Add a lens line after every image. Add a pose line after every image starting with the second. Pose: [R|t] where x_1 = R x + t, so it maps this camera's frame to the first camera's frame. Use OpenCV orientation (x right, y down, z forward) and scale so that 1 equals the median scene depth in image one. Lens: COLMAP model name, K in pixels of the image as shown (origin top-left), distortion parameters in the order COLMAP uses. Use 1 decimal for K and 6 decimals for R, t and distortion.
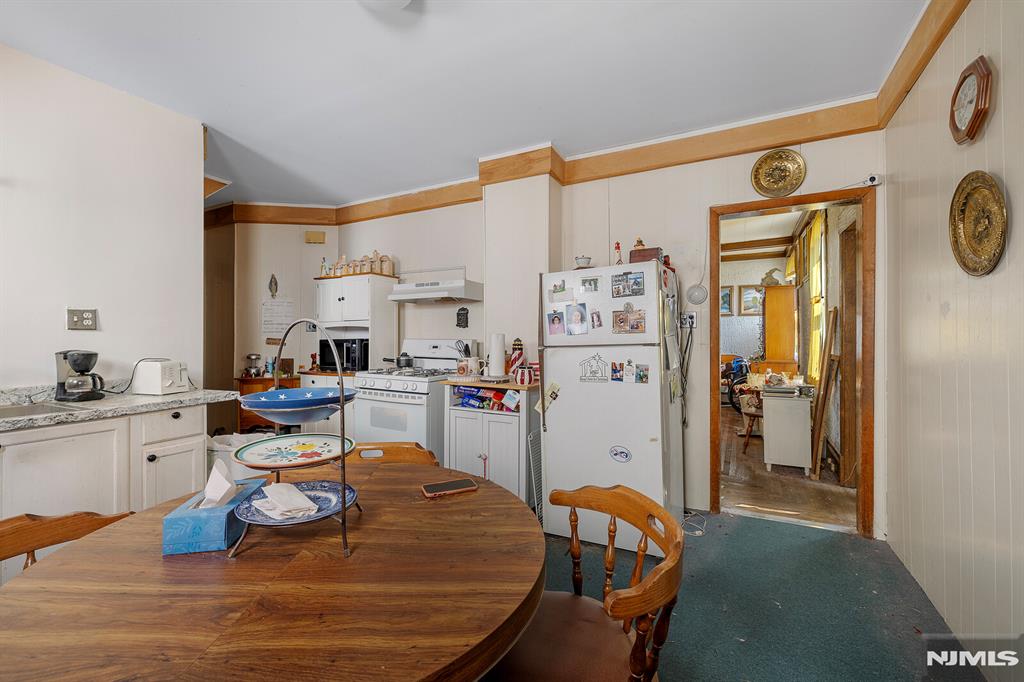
lens RADIAL K [[442.9, 0, 518.7], [0, 442.9, 340.1], [0, 0, 1]] dist [0.003700, 0.000322]
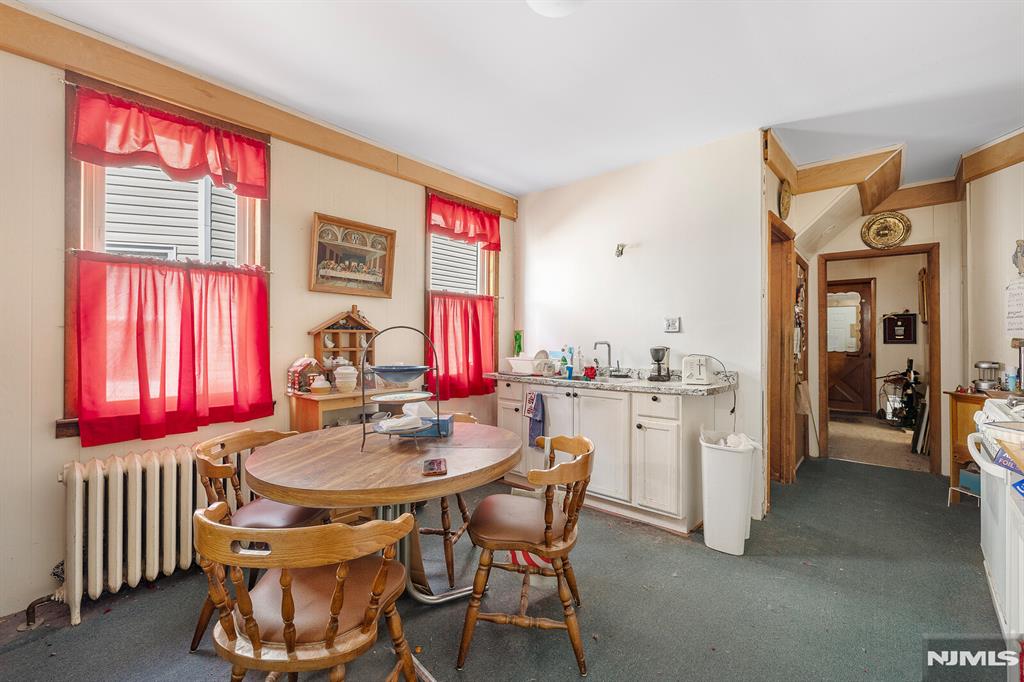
lens RADIAL K [[442.9, 0, 510.8], [0, 442.9, 337.5], [0, 0, 1]] dist [0.003700, 0.000322]
pose [[-0.262292, -0.006218, -0.964968, 0.562436], [-0.004847, 0.999975, -0.005127, 0.002764], [0.964976, 0.003332, -0.262316, 0.928735]]
